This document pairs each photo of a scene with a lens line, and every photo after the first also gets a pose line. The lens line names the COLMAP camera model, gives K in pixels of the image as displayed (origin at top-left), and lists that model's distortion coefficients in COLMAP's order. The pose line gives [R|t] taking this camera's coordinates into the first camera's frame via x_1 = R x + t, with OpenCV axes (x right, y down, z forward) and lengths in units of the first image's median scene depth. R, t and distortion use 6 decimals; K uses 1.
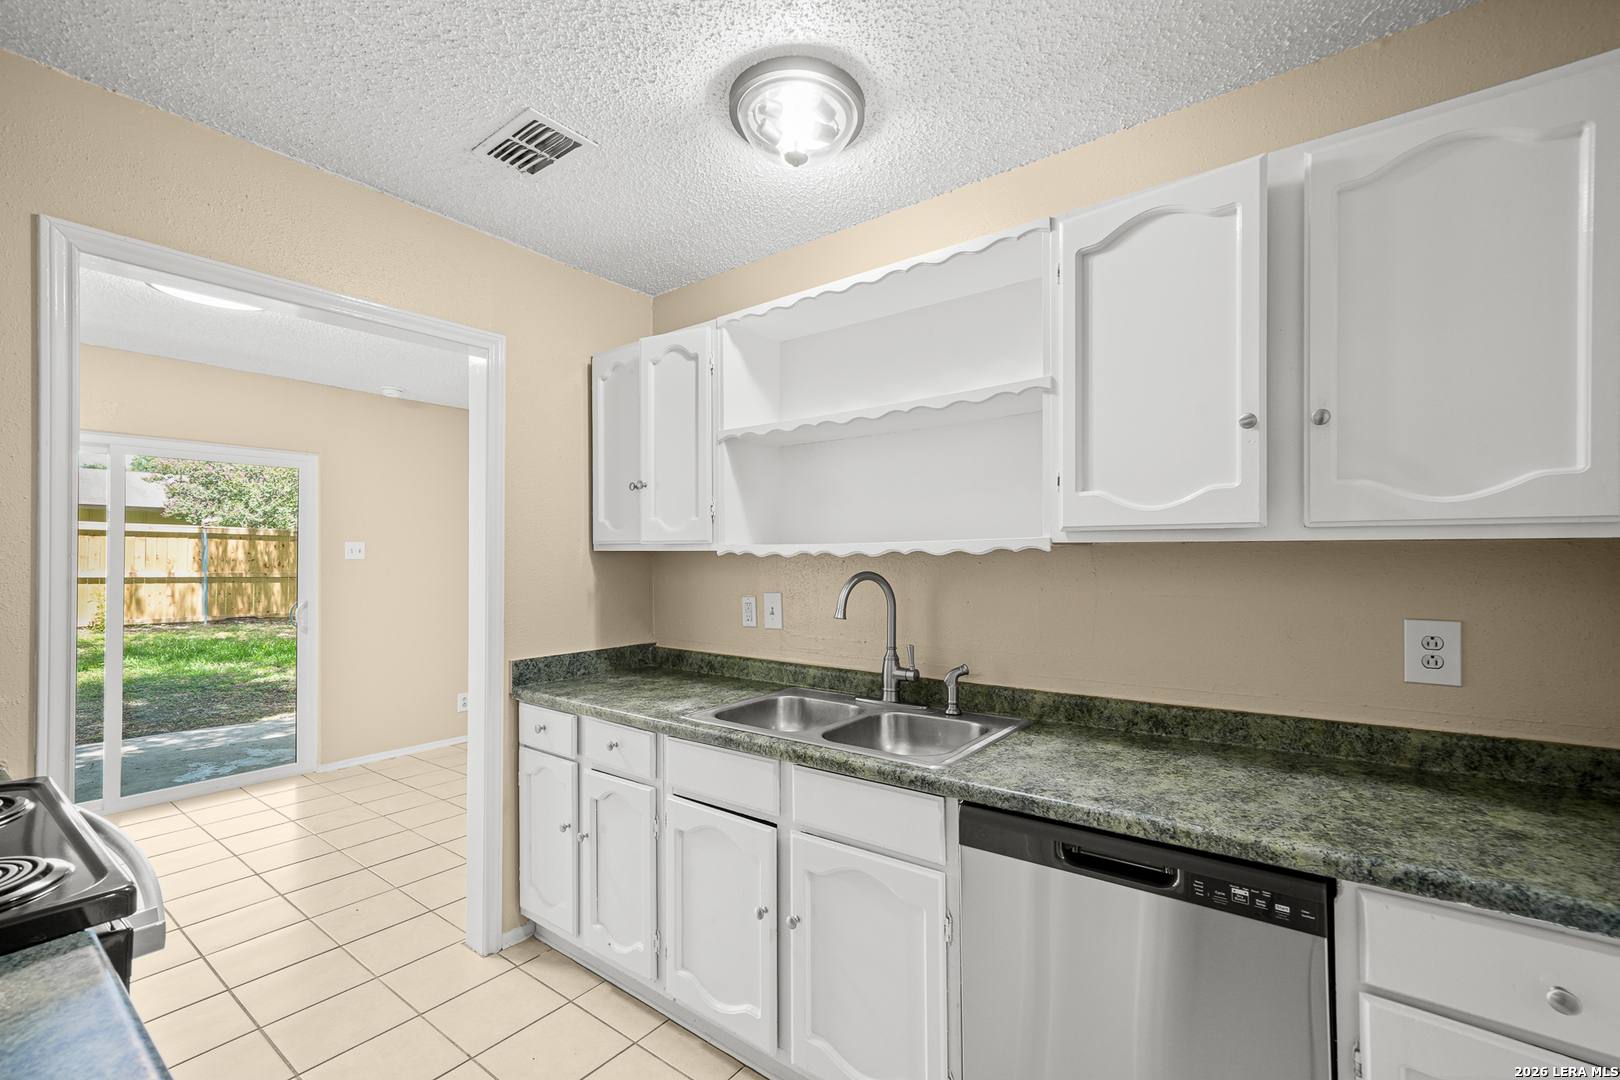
lens RADIAL K [[704.9, 0, 811.9], [0, 704.9, 551.9], [0, 0, 1]] dist [0.005340, 0.002192]
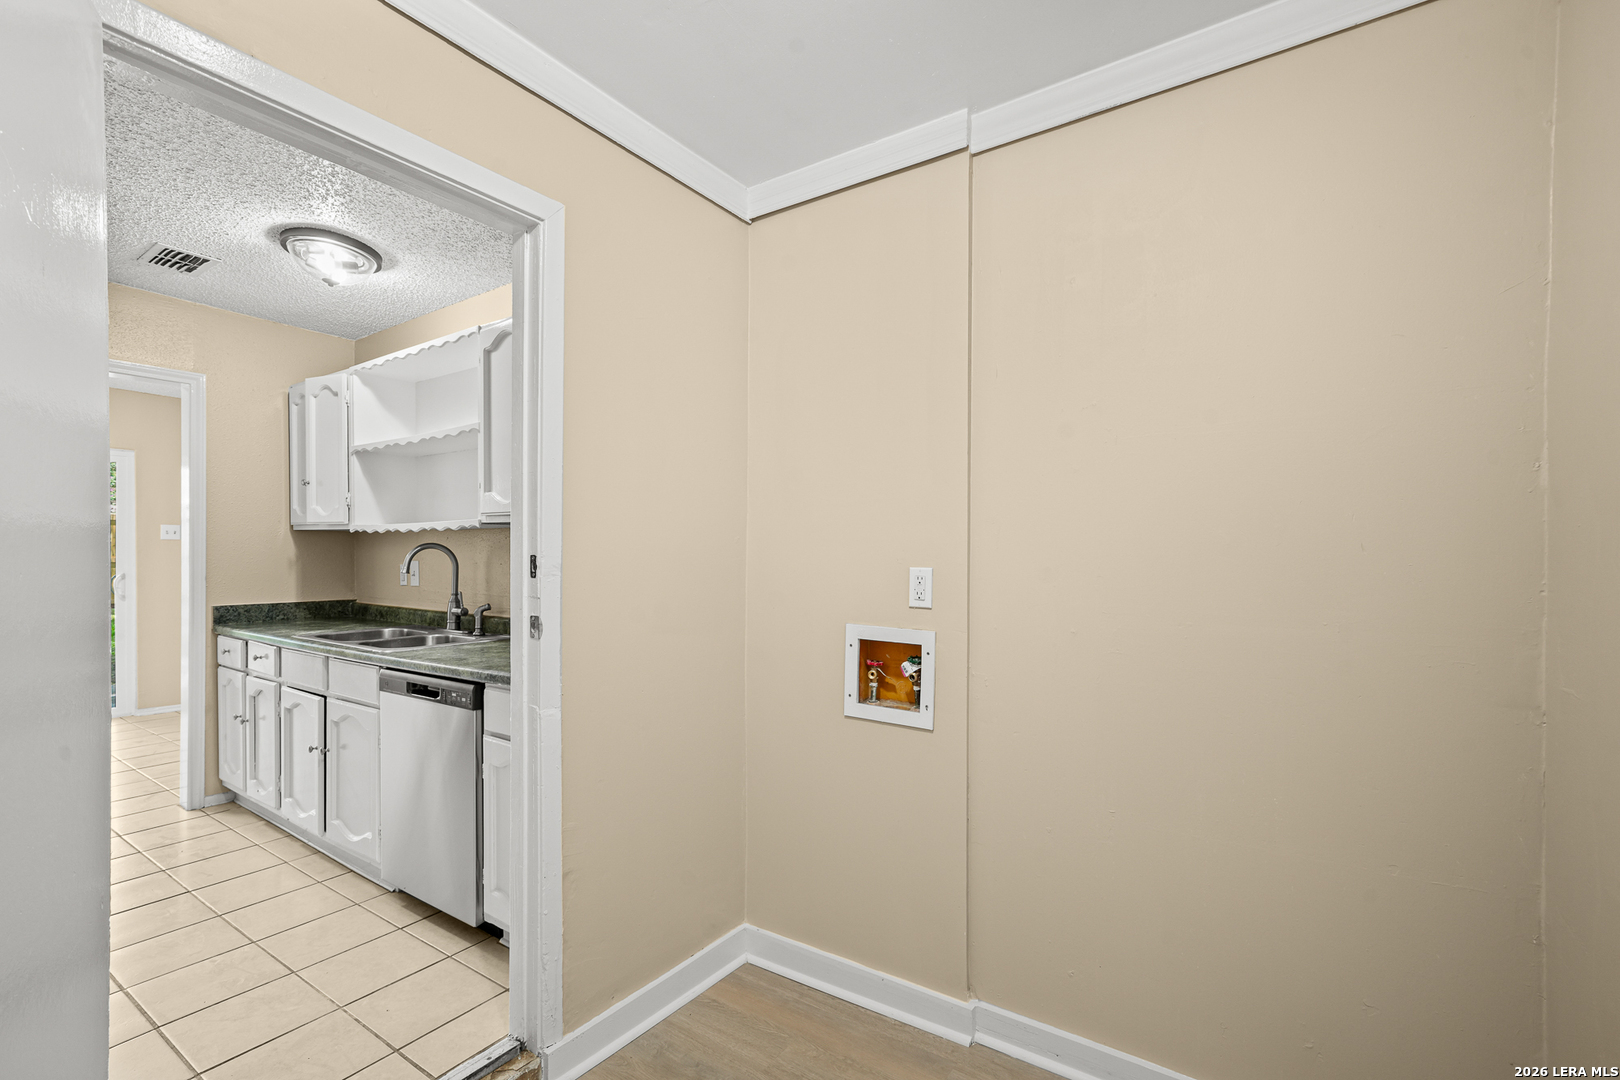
lens RADIAL K [[704.9, 0, 792.0], [0, 704.9, 563.5], [0, 0, 1]] dist [0.005340, 0.002192]
pose [[0.998842, 0.010227, 0.047004, 0.673505], [-0.011275, 0.999693, 0.022081, 0.025842], [-0.046763, -0.022585, 0.998651, -0.471730]]
